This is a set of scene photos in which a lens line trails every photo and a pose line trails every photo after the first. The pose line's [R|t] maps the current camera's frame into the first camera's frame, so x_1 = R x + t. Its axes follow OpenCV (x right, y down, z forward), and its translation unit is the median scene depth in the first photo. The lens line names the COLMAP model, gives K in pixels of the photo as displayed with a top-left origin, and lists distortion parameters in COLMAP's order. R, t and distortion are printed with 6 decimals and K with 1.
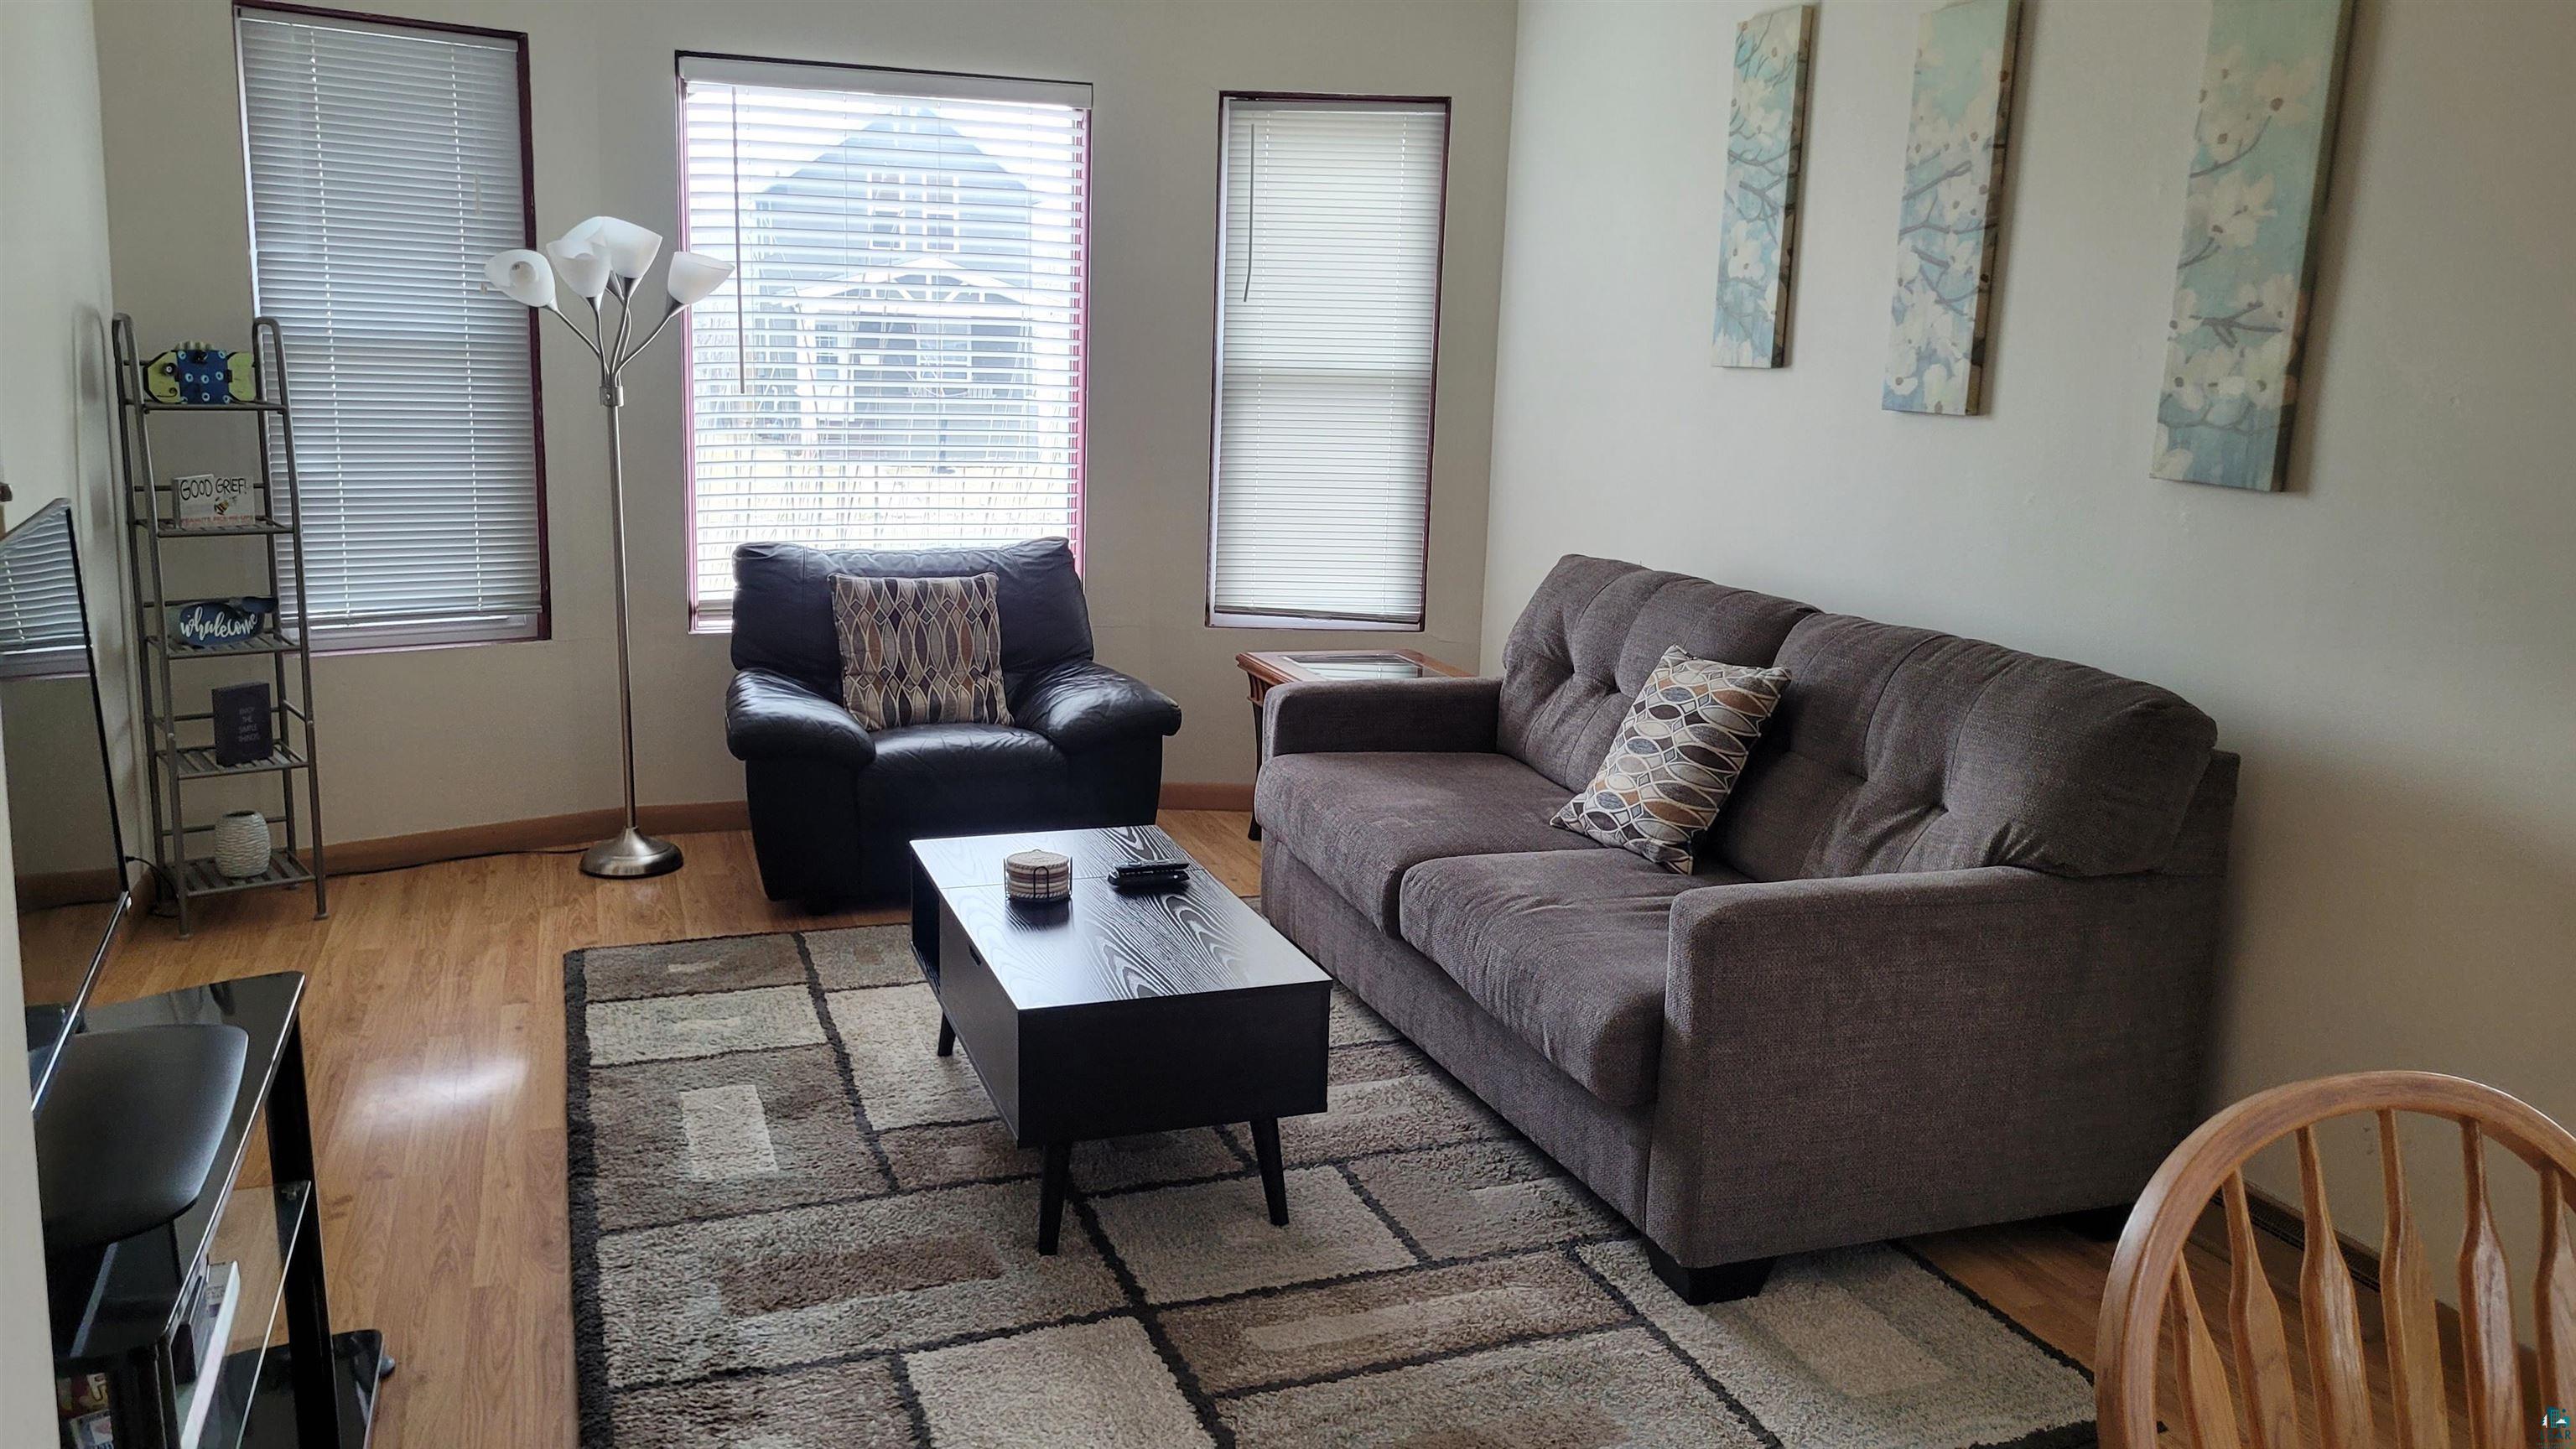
lens RADIAL K [[2022.5, 0, 1283.7], [0, 2022.5, 762.9], [0, 0, 1]] dist [0.056967, -0.001814]
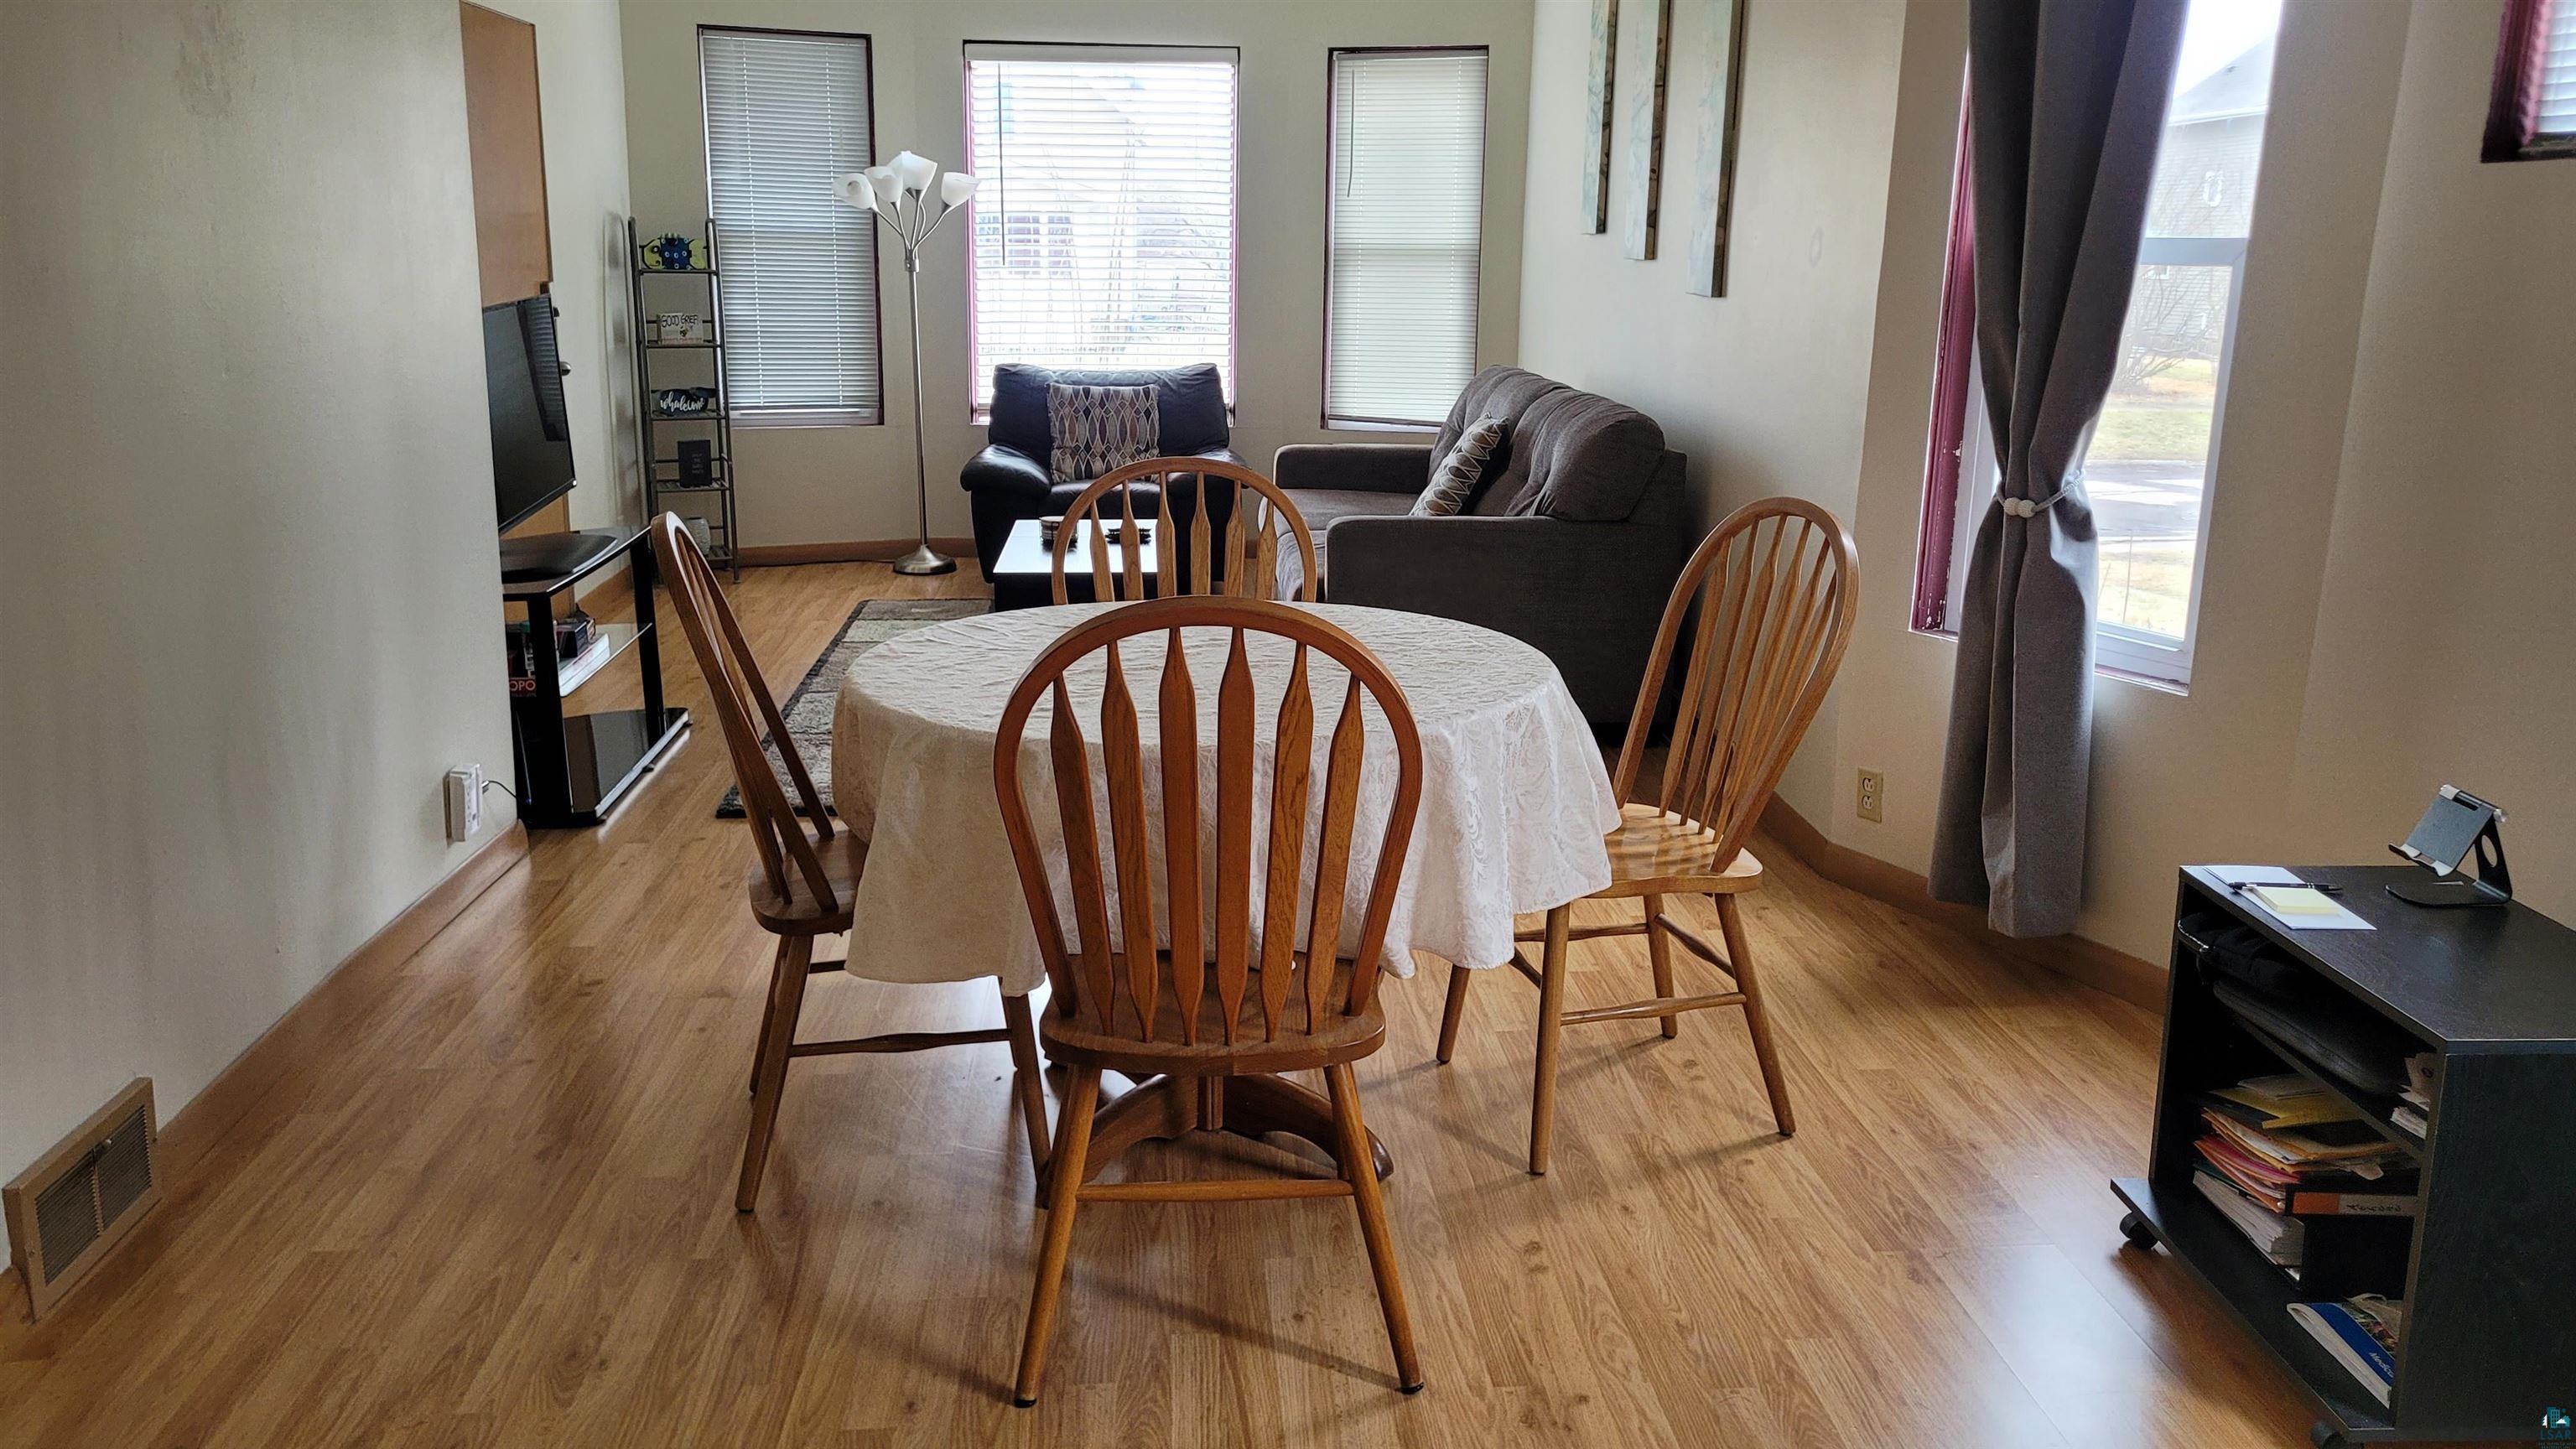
lens RADIAL K [[2002.6, 0, 1288.0], [0, 2002.6, 724.5], [0, 0, 1]] dist [0.110872, -0.000996]
pose [[0.965137, 0.045648, -0.257733, 0.362528], [-0.038228, 0.998700, 0.033733, 0.108890], [0.258938, -0.022704, 0.965627, -0.437655]]
